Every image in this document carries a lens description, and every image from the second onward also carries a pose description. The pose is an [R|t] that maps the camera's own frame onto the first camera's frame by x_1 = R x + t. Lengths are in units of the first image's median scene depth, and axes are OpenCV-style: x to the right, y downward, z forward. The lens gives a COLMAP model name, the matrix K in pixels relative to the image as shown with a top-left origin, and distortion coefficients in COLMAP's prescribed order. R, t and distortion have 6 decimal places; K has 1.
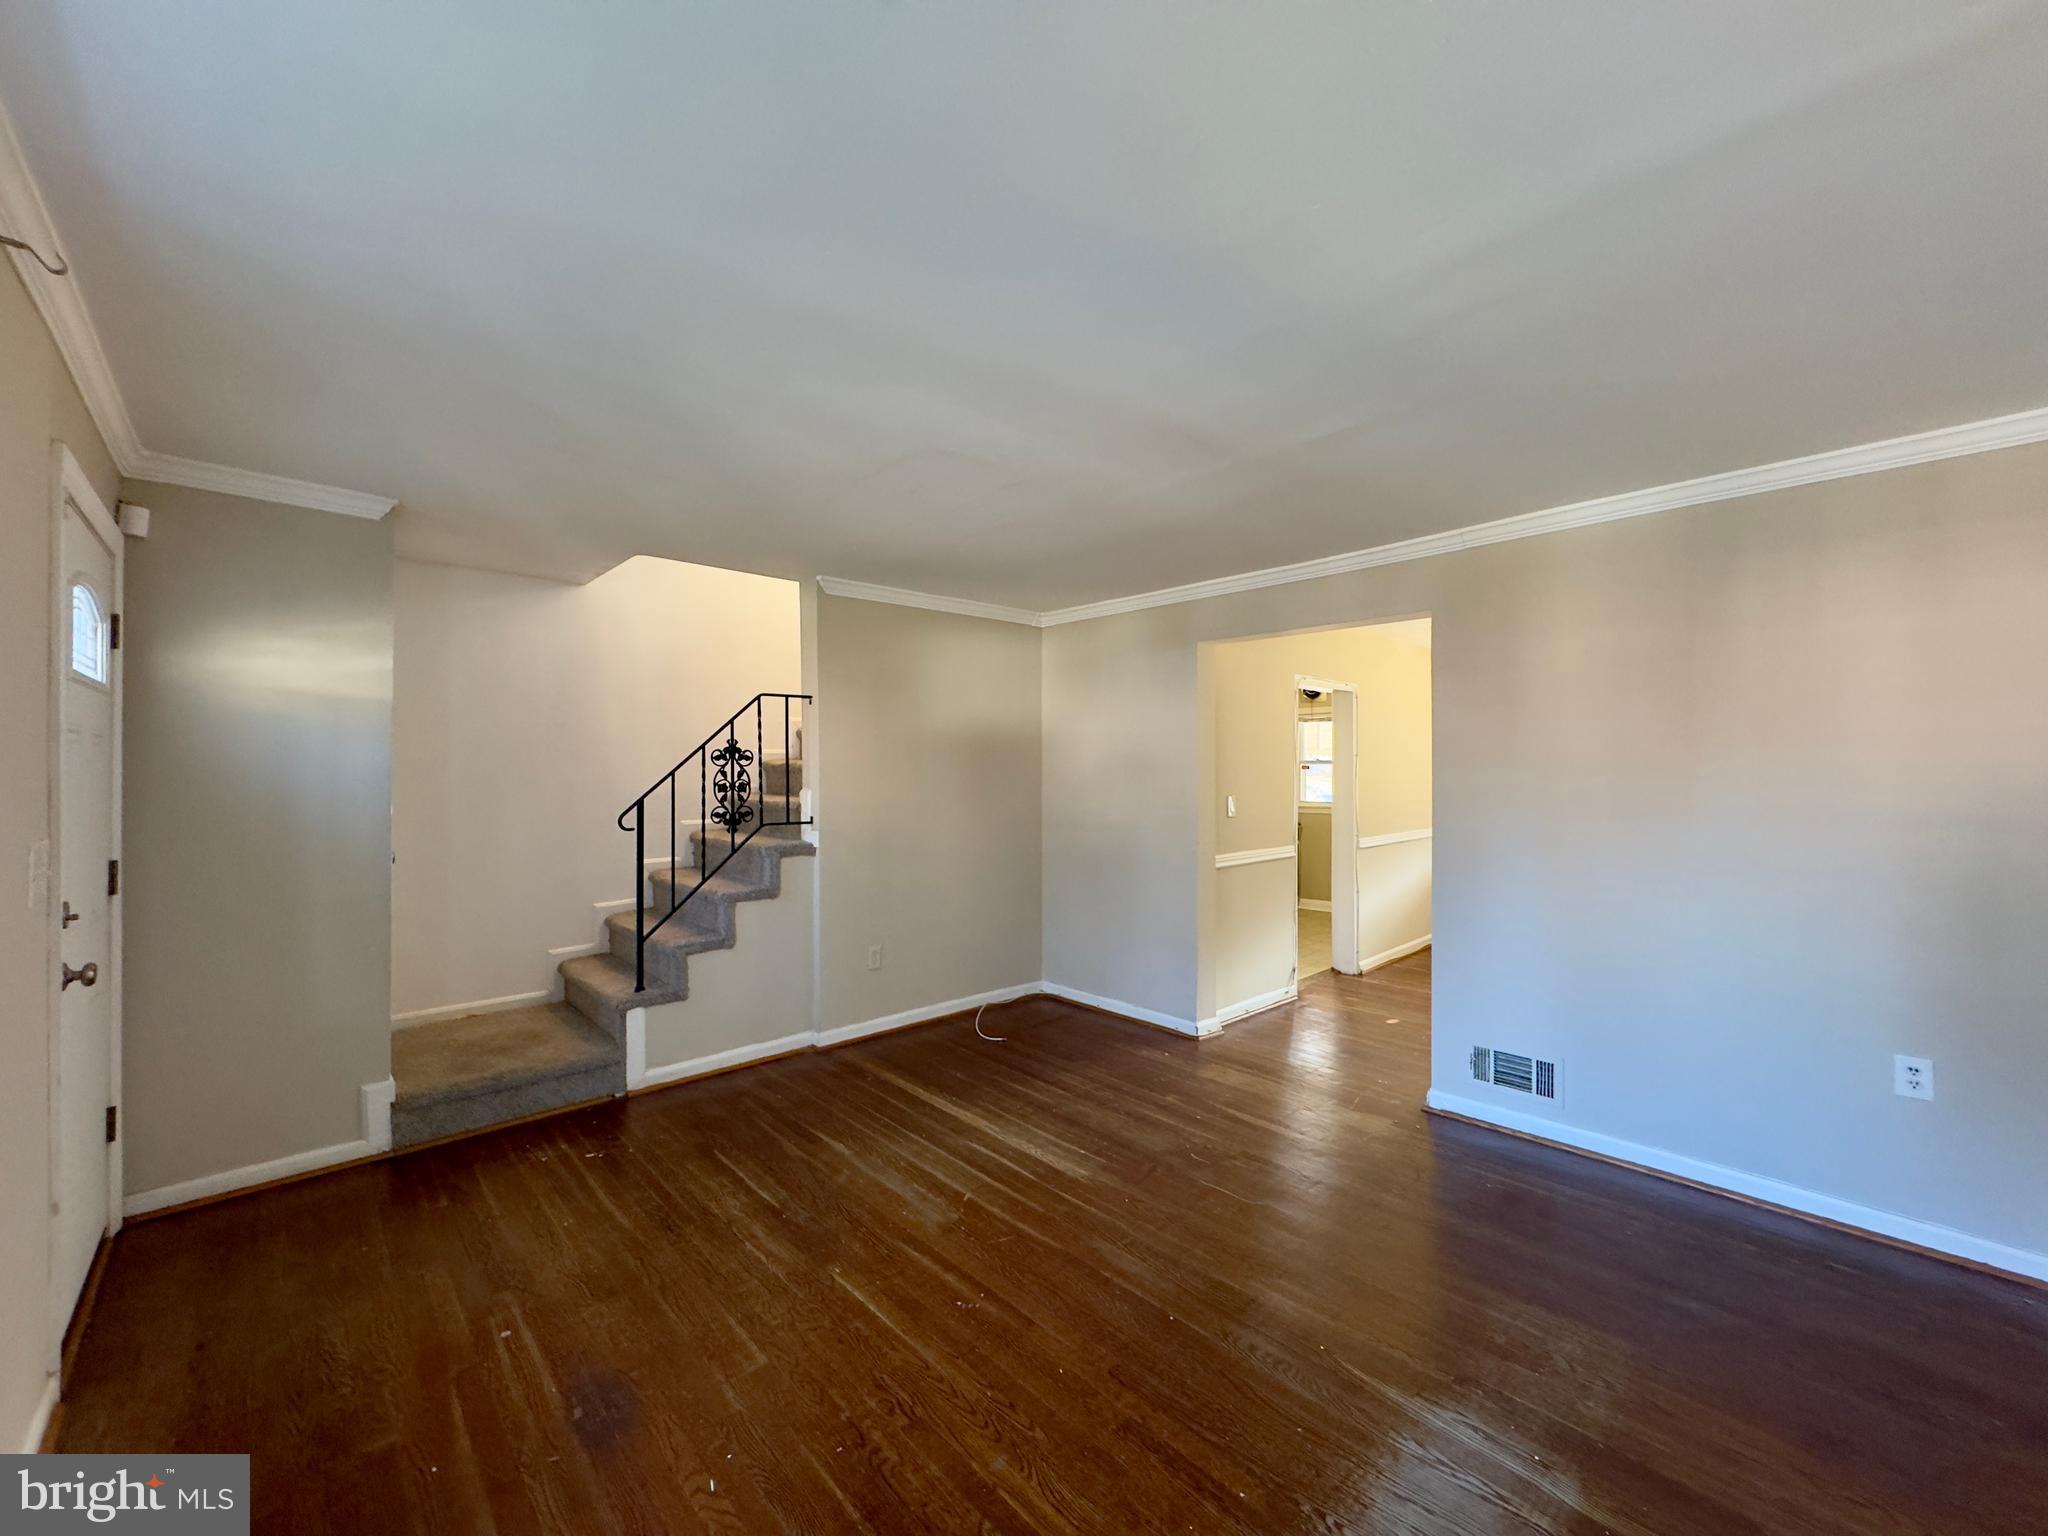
lens RADIAL K [[817.0, 0, 1036.6], [0, 817.0, 770.7], [0, 0, 1]] dist [0.001456, -0.000319]
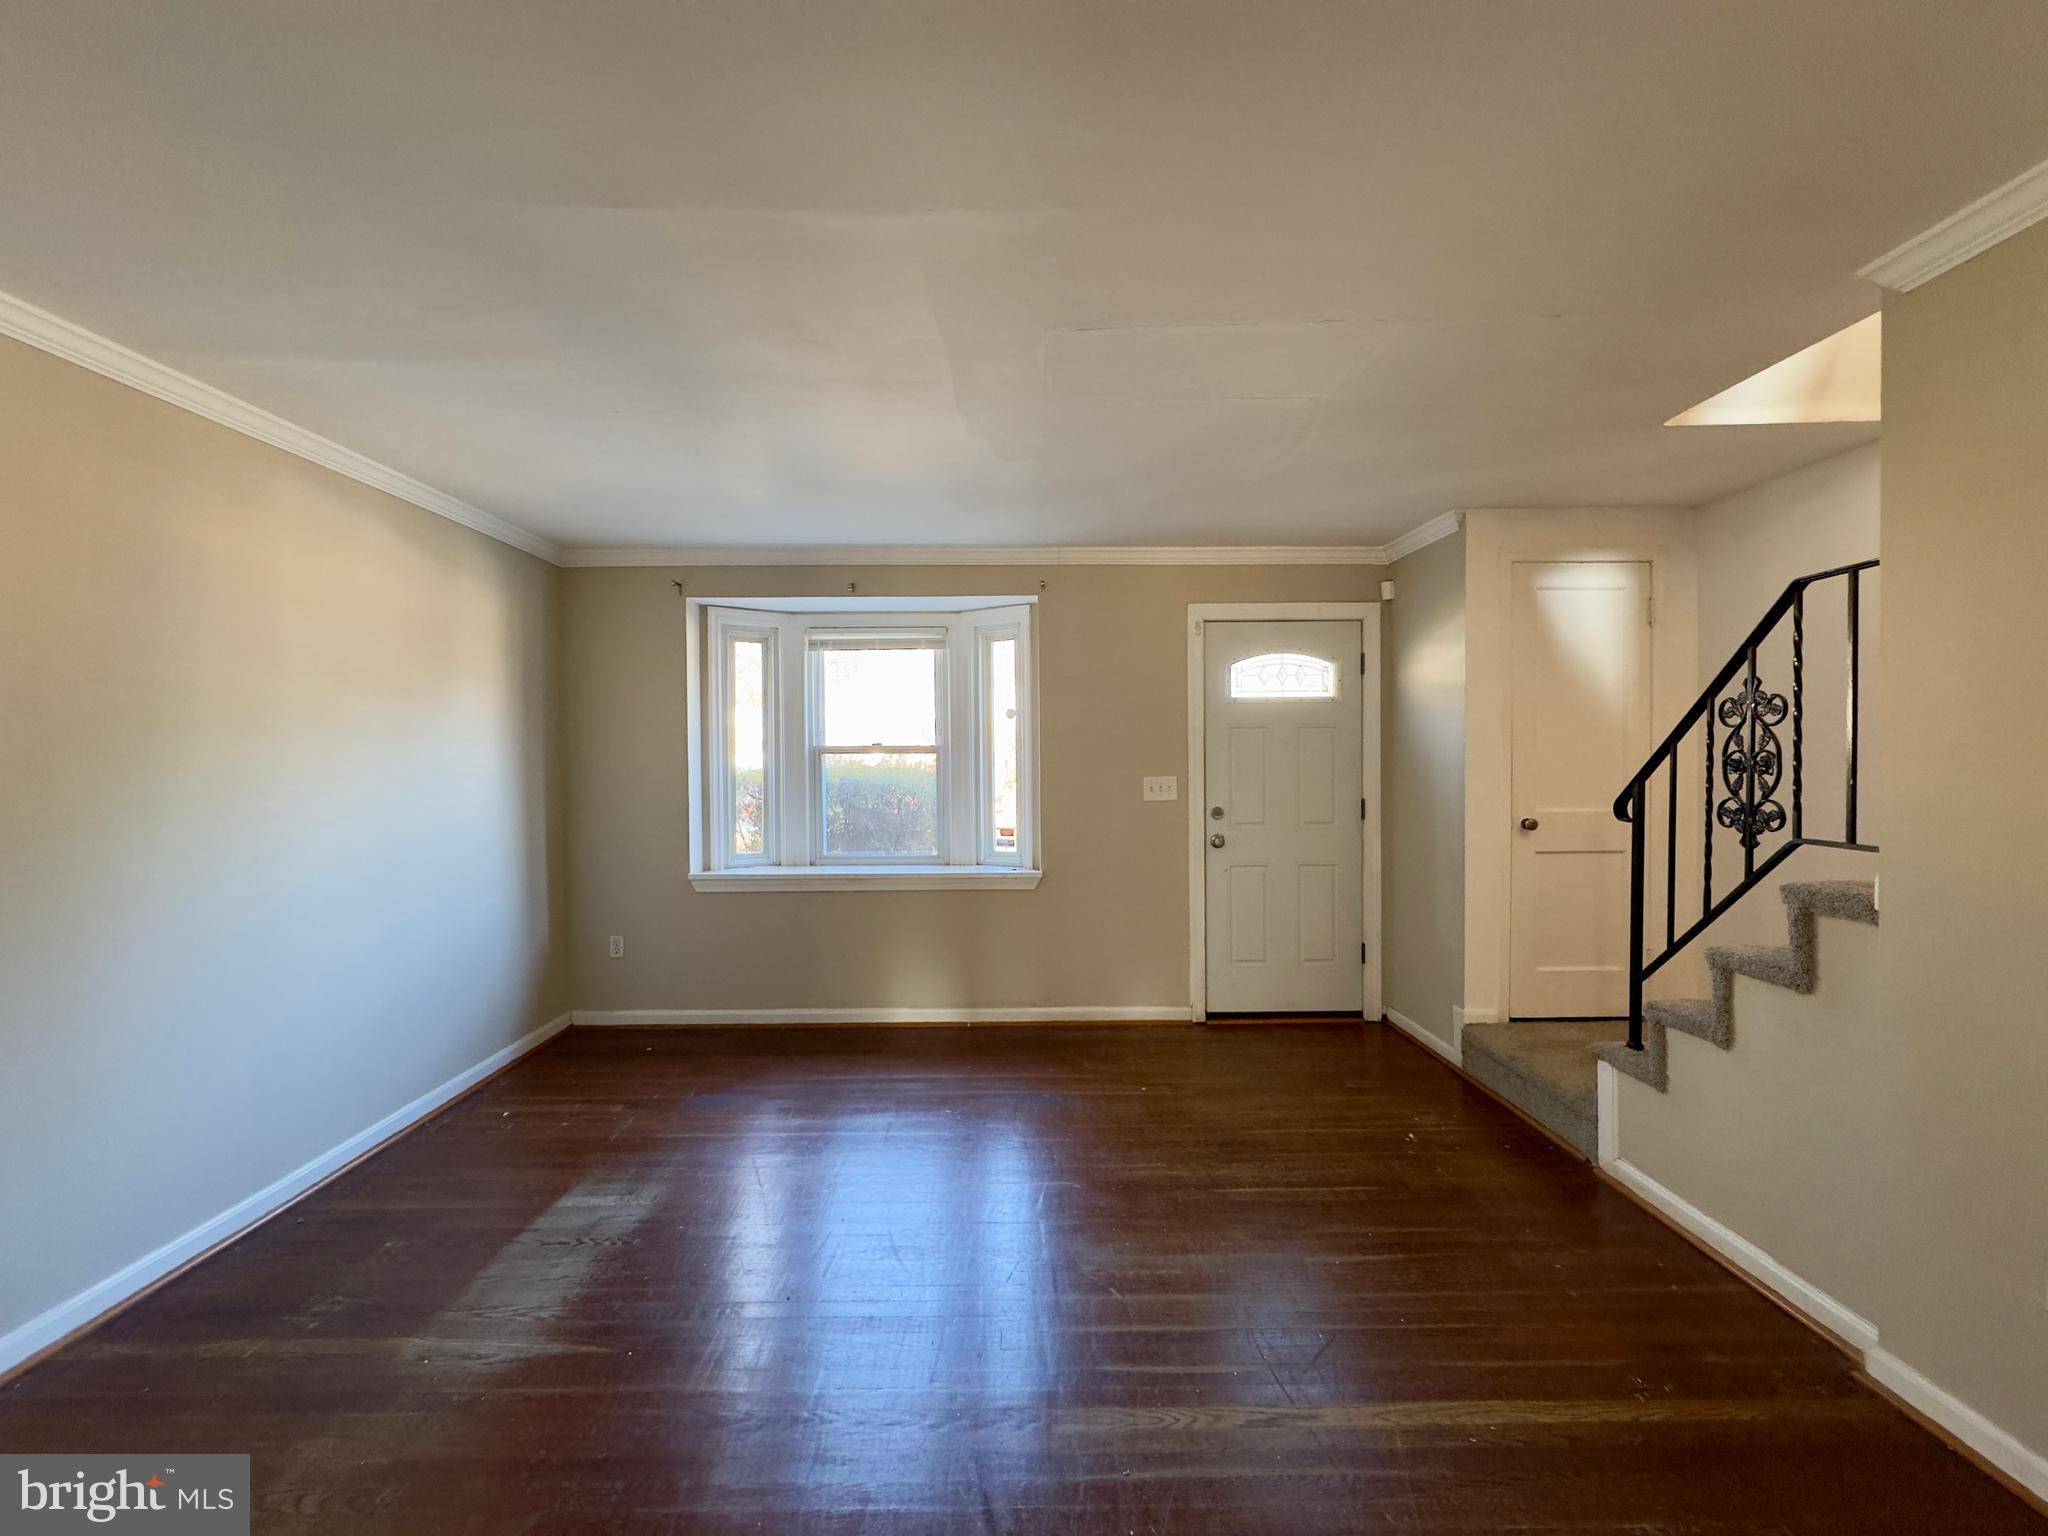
lens RADIAL K [[817.0, 0, 1026.3], [0, 817.0, 772.4], [0, 0, 1]] dist [0.001456, -0.000319]
pose [[-0.694960, 0.010314, -0.718974, 0.369769], [0.007907, 0.999946, 0.006702, 0.018003], [0.719005, -0.001027, -0.695005, 1.044763]]
